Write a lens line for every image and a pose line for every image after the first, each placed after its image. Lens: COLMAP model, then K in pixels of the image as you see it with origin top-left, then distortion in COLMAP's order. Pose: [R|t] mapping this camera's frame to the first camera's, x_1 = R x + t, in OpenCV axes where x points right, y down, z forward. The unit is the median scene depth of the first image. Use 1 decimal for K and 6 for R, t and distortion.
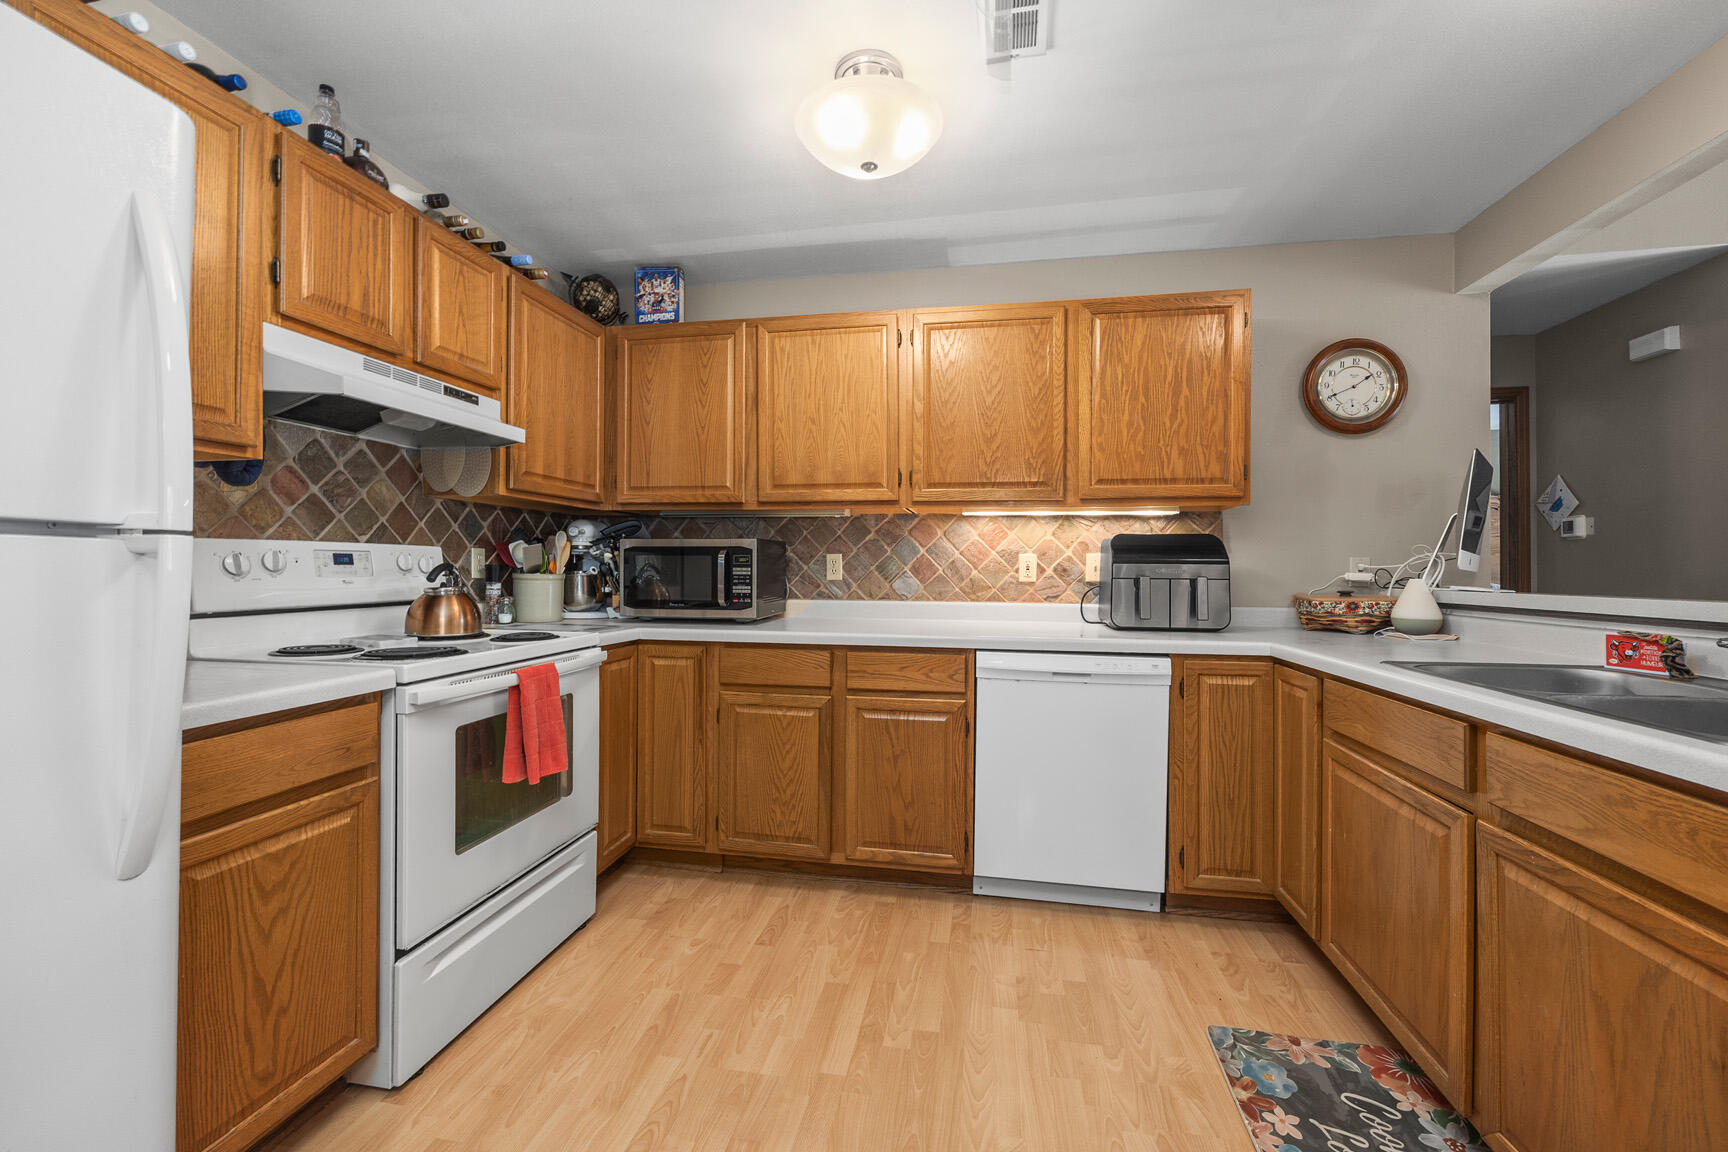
lens RADIAL K [[694.1, 0, 886.2], [0, 694.1, 572.9], [0, 0, 1]] dist [-0.004266, -0.000036]
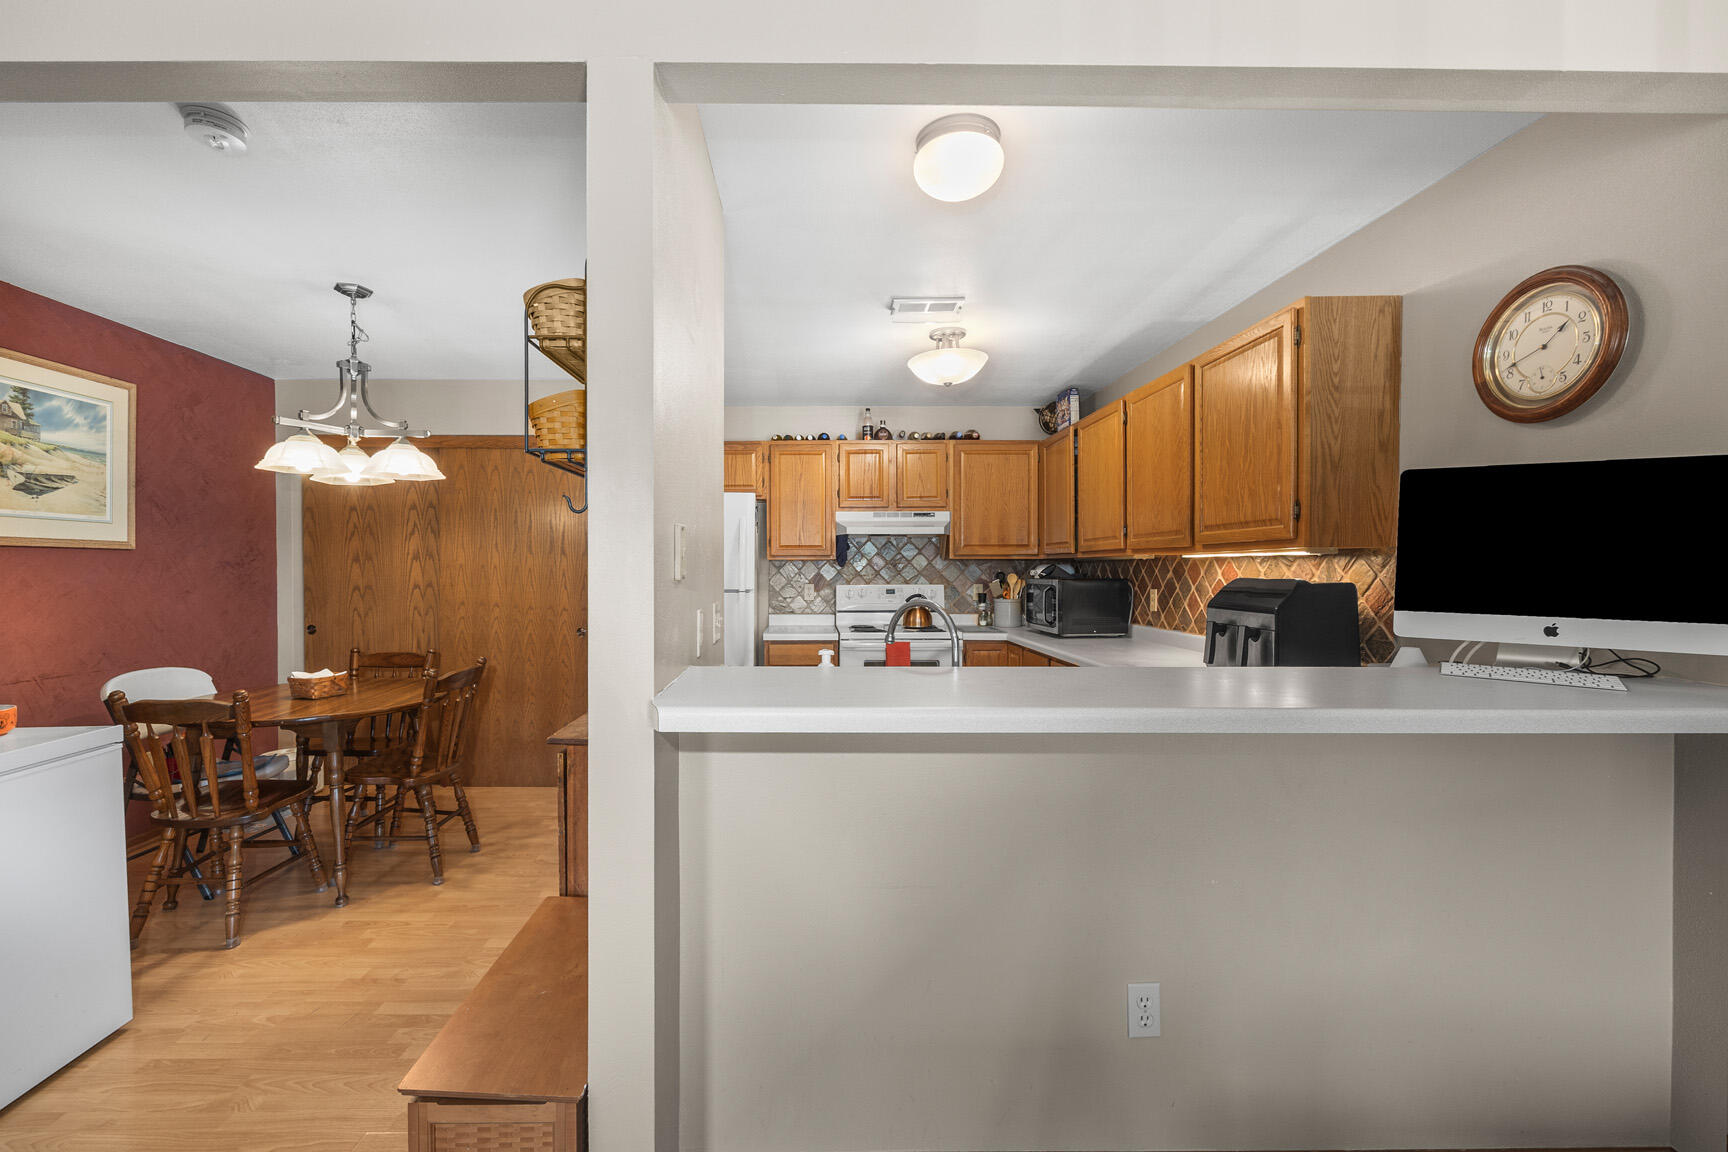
lens RADIAL K [[694.1, 0, 751.9], [0, 694.1, 574.0], [0, 0, 1]] dist [-0.004266, -0.000036]
pose [[0.107643, -0.002631, -0.994186, 1.400003], [-0.004820, 0.999983, -0.003168, -0.062675], [0.994178, 0.005133, 0.107628, 0.239012]]
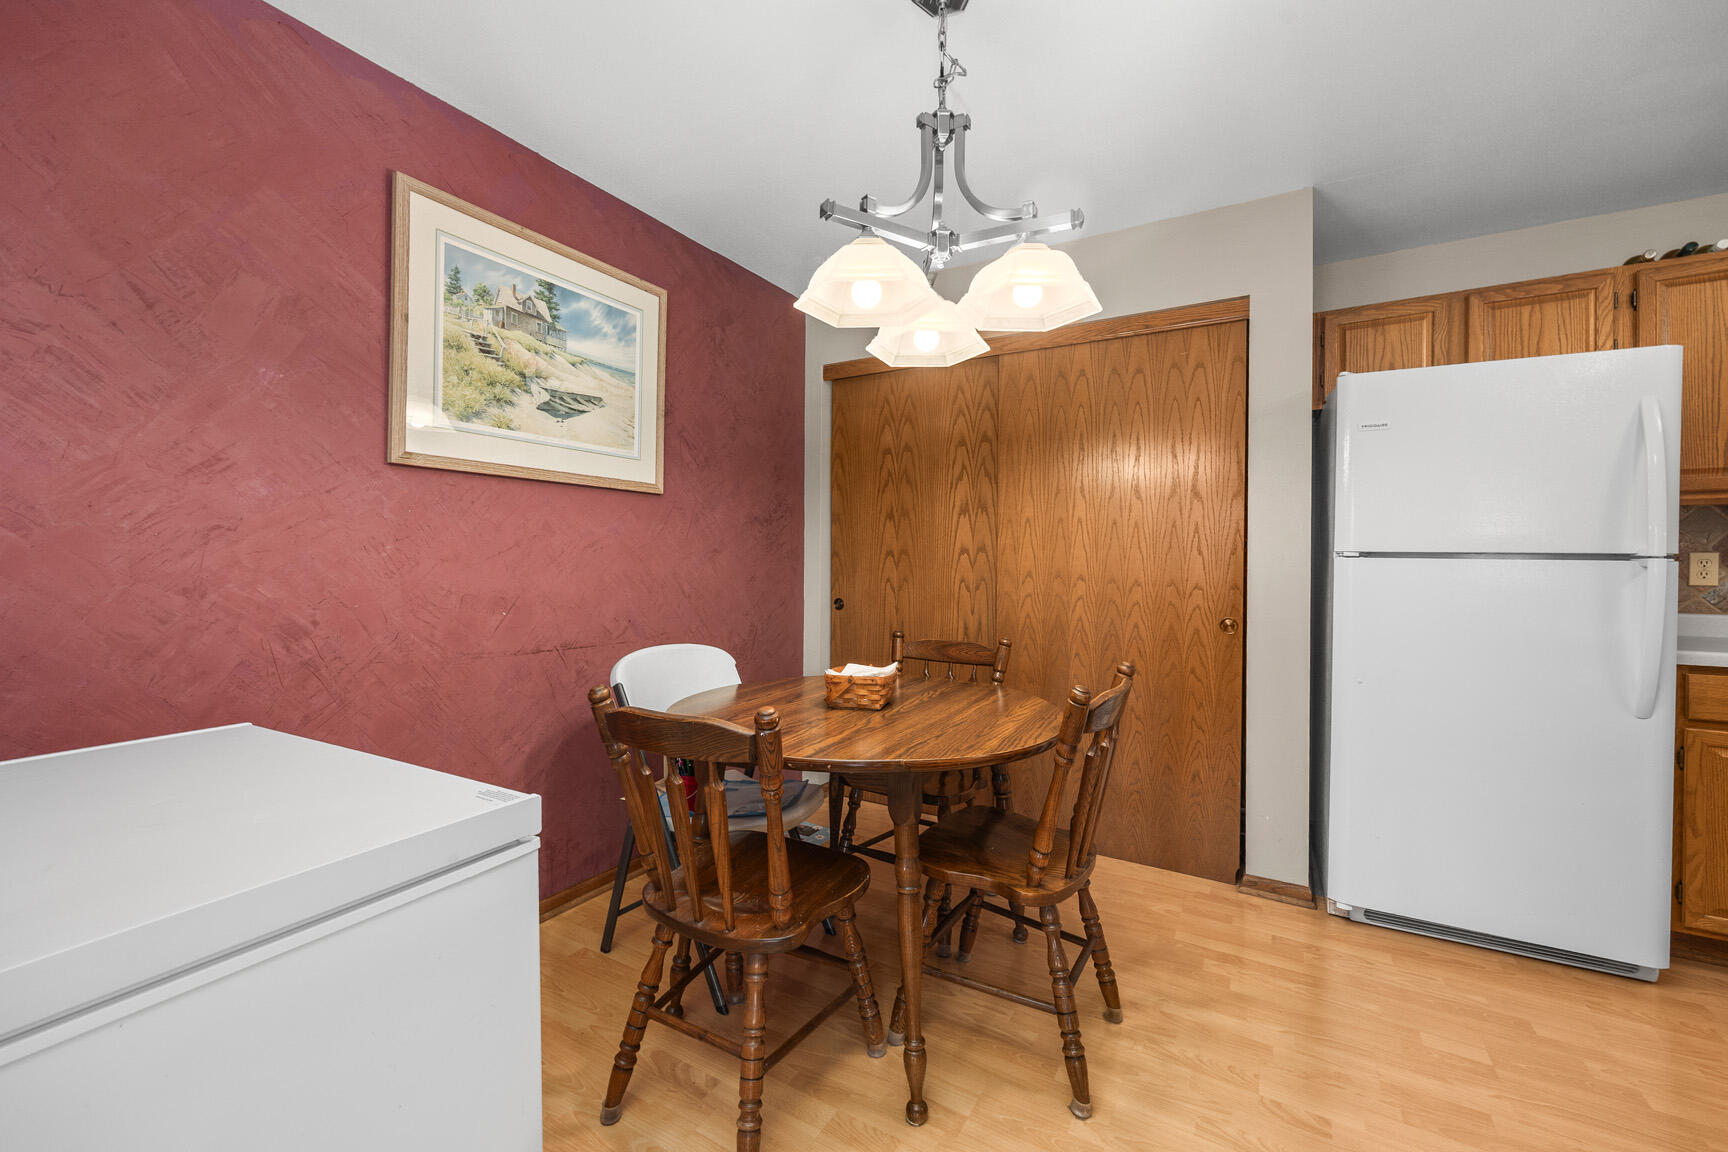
lens RADIAL K [[694.1, 0, 860.2], [0, 694.1, 546.3], [0, 0, 1]] dist [-0.004266, -0.000036]
pose [[-0.384986, -0.026208, -0.922550, 0.720011], [-0.017320, 0.999626, -0.021170, -0.000961], [0.922760, 0.007829, -0.385296, -0.159730]]
